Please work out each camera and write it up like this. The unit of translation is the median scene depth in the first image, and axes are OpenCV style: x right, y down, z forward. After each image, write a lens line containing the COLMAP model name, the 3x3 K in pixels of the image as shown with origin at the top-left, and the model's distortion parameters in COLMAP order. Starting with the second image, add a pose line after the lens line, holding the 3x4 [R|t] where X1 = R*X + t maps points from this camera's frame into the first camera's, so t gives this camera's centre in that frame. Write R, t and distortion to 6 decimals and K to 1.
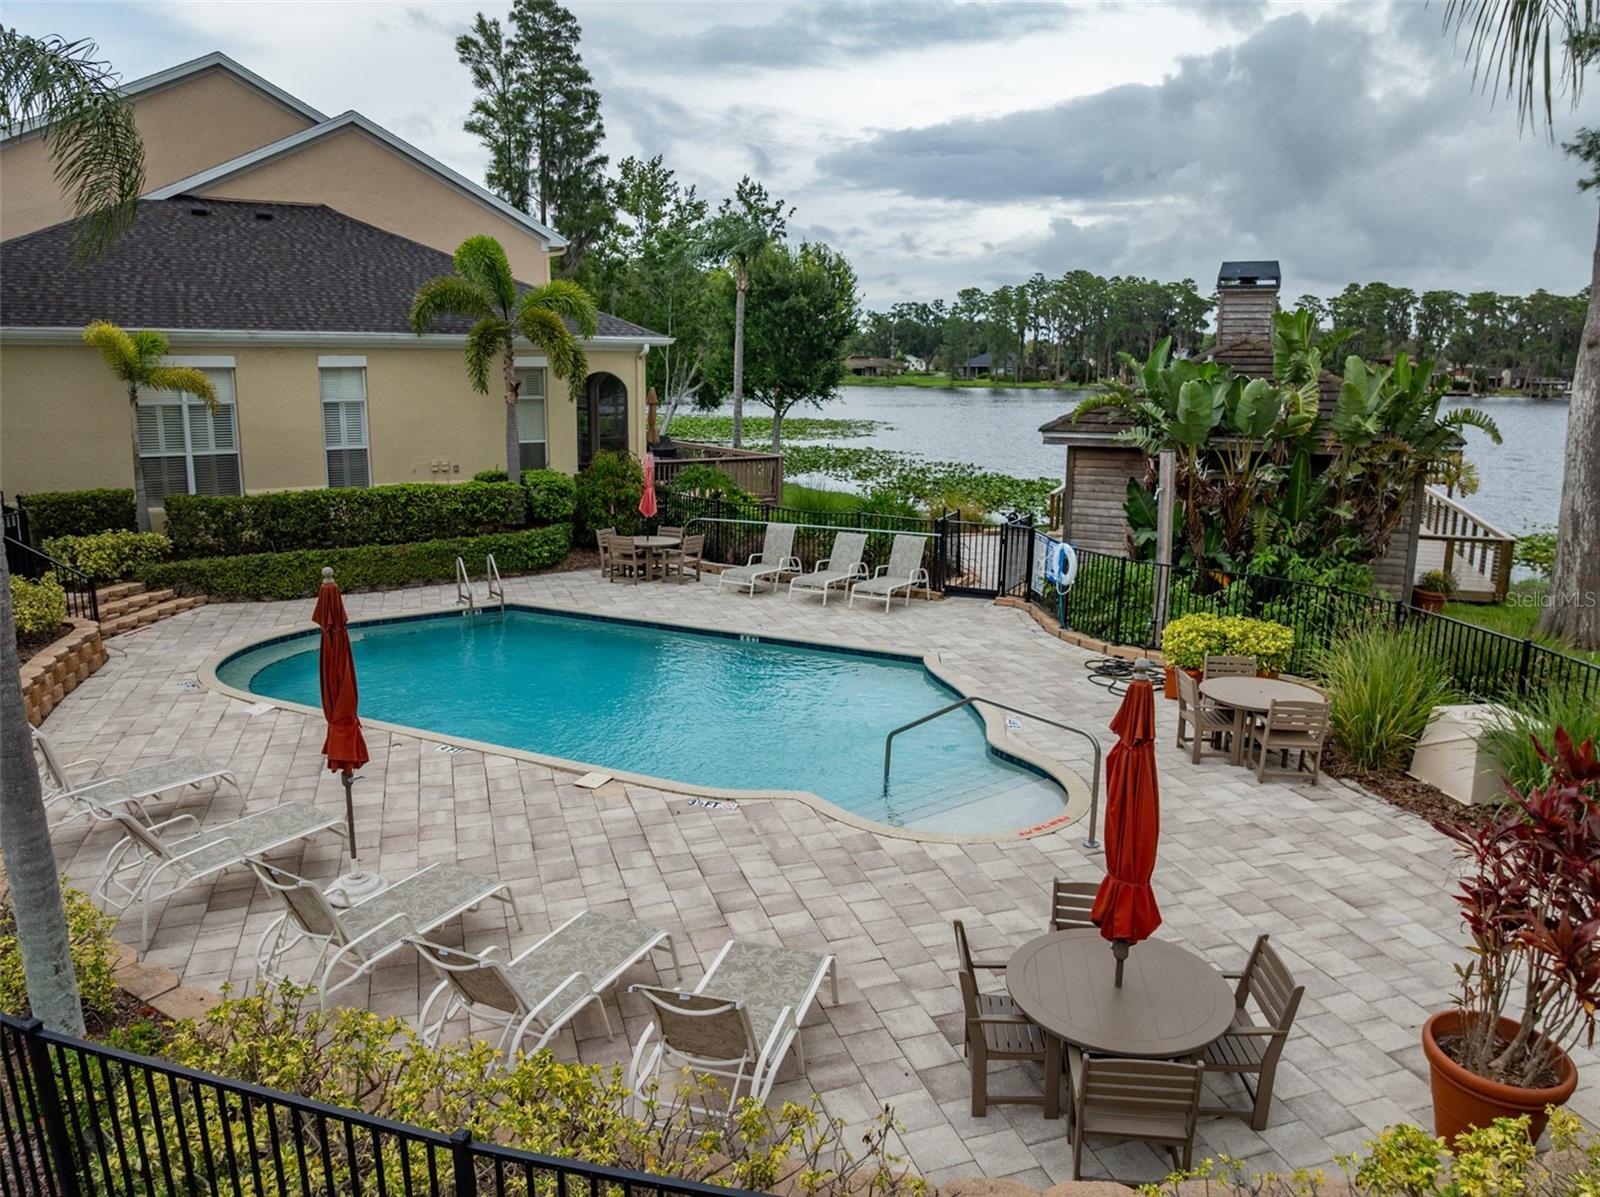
lens RADIAL K [[1148.5, 0, 800.0], [0, 1148.5, 598.5], [0, 0, 1]] dist [-0.025758, -0.004524]
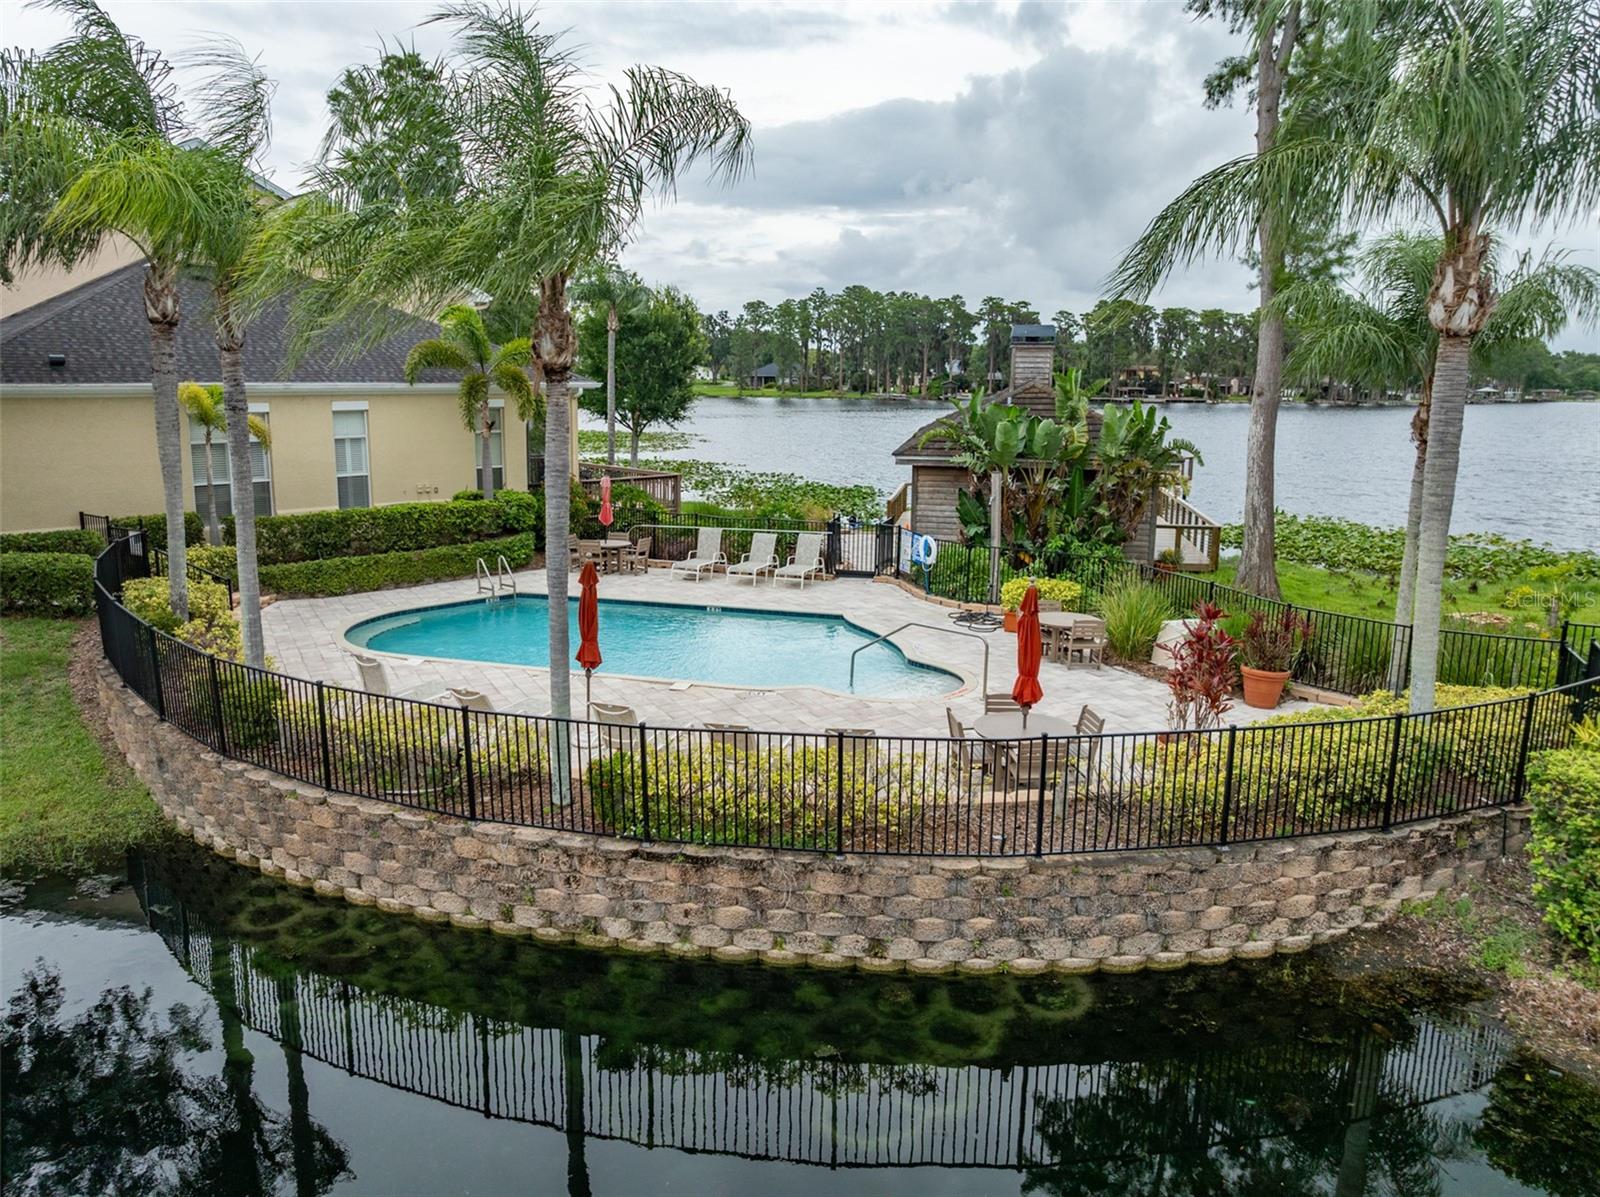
lens RADIAL K [[1141.9, 0, 800.0], [0, 1141.9, 598.5], [0, 0, 1]] dist [-0.006672, -0.001410]
pose [[0.982392, -0.035198, 0.183484, -0.152769], [0.036121, 0.999346, -0.001688, 0.021859], [-0.183304, 0.008286, 0.983021, -0.306614]]
